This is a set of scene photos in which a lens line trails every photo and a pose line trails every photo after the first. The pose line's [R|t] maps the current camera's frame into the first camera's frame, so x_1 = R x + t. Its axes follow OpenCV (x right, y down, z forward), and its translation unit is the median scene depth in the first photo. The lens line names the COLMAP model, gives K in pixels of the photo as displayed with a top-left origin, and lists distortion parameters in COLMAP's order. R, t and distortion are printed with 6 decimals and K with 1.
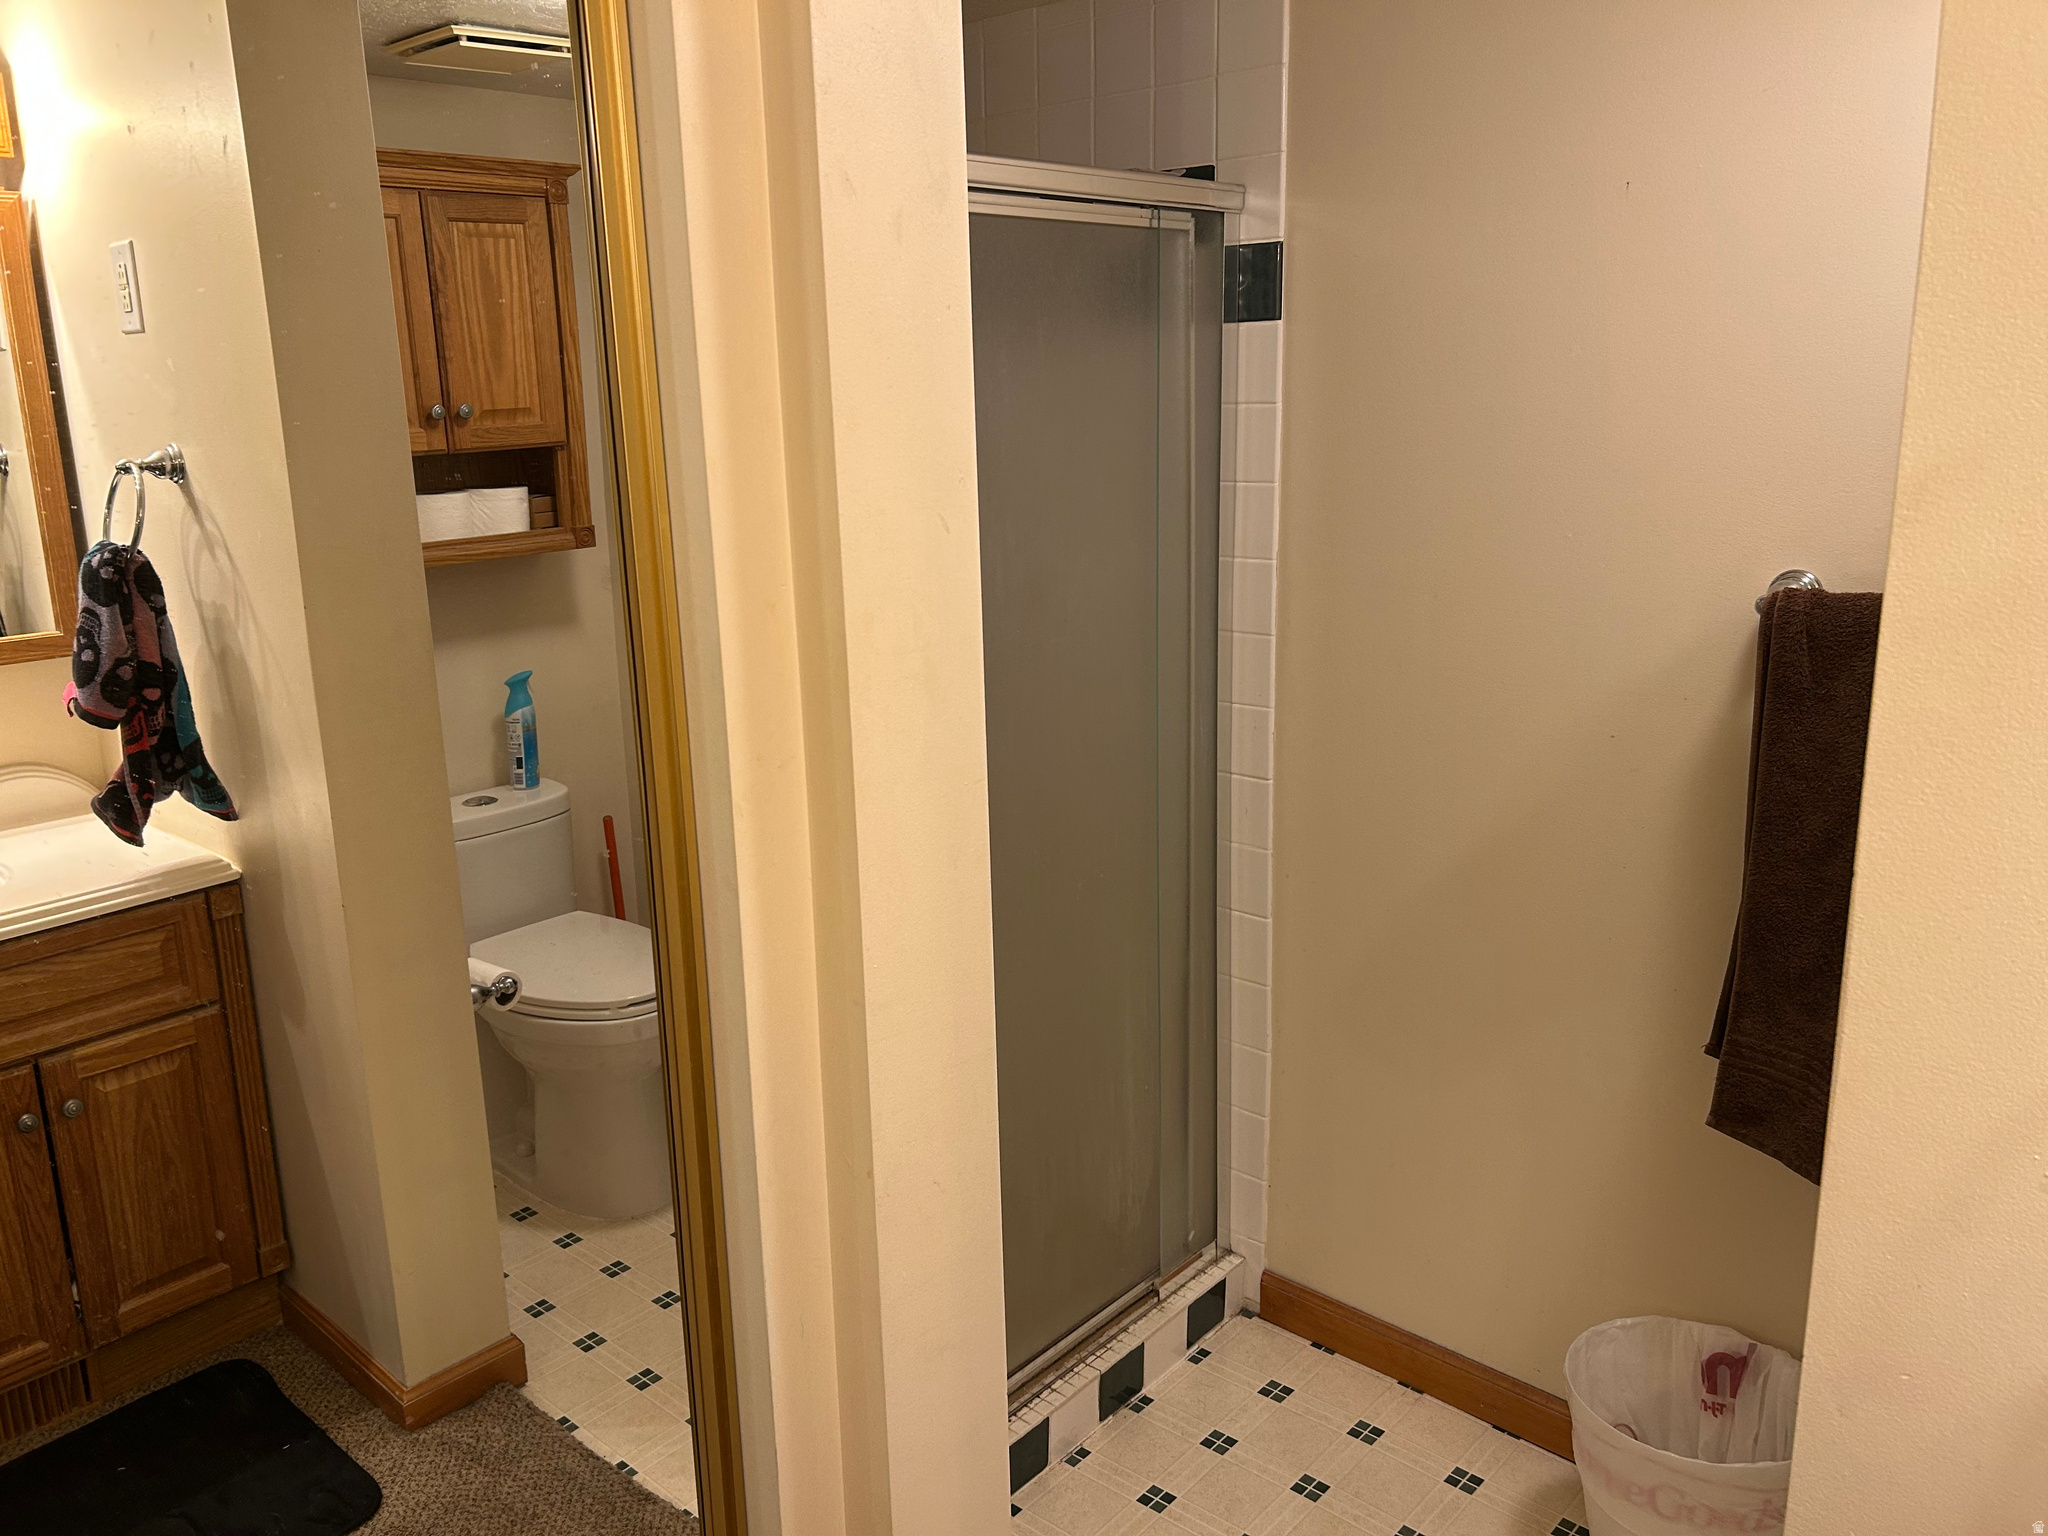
lens RADIAL K [[1539.4, 0, 1020.3], [0, 1539.4, 757.3], [0, 0, 1]] dist [0.029011, -0.025004]
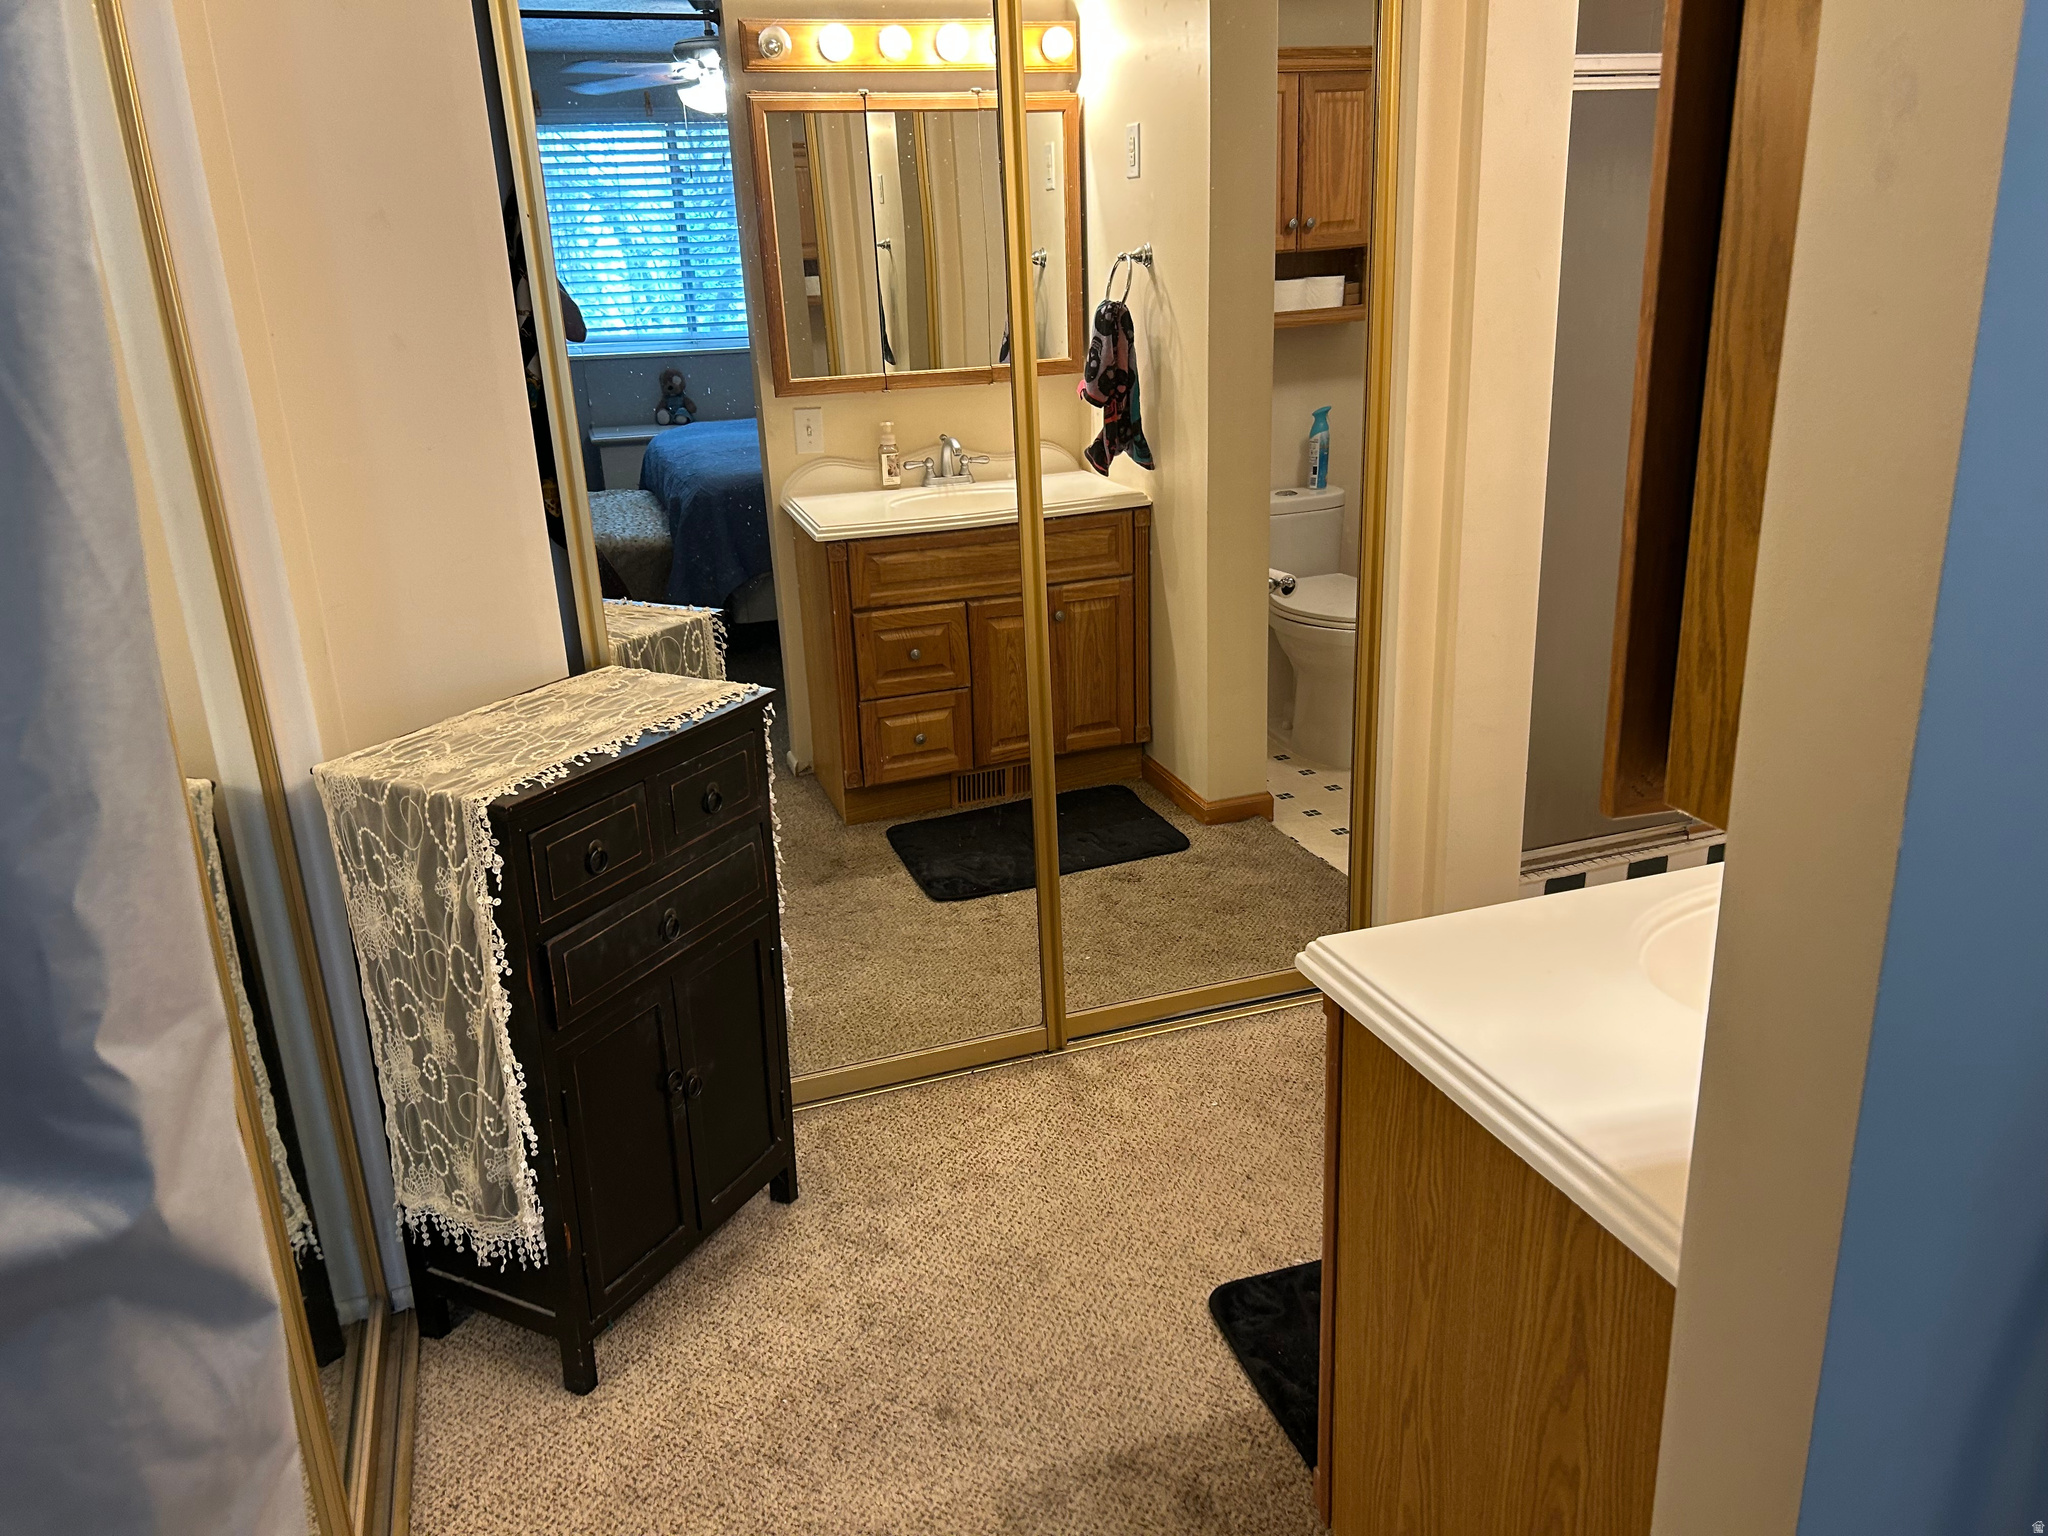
lens RADIAL K [[1539.4, 0, 1034.9], [0, 1539.4, 767.5], [0, 0, 1]] dist [0.029011, -0.025004]
pose [[0.873810, 0.152651, -0.461687, 0.190483], [-0.099427, 0.985477, 0.137655, 0.123413], [0.475995, -0.074380, 0.876297, -0.507538]]
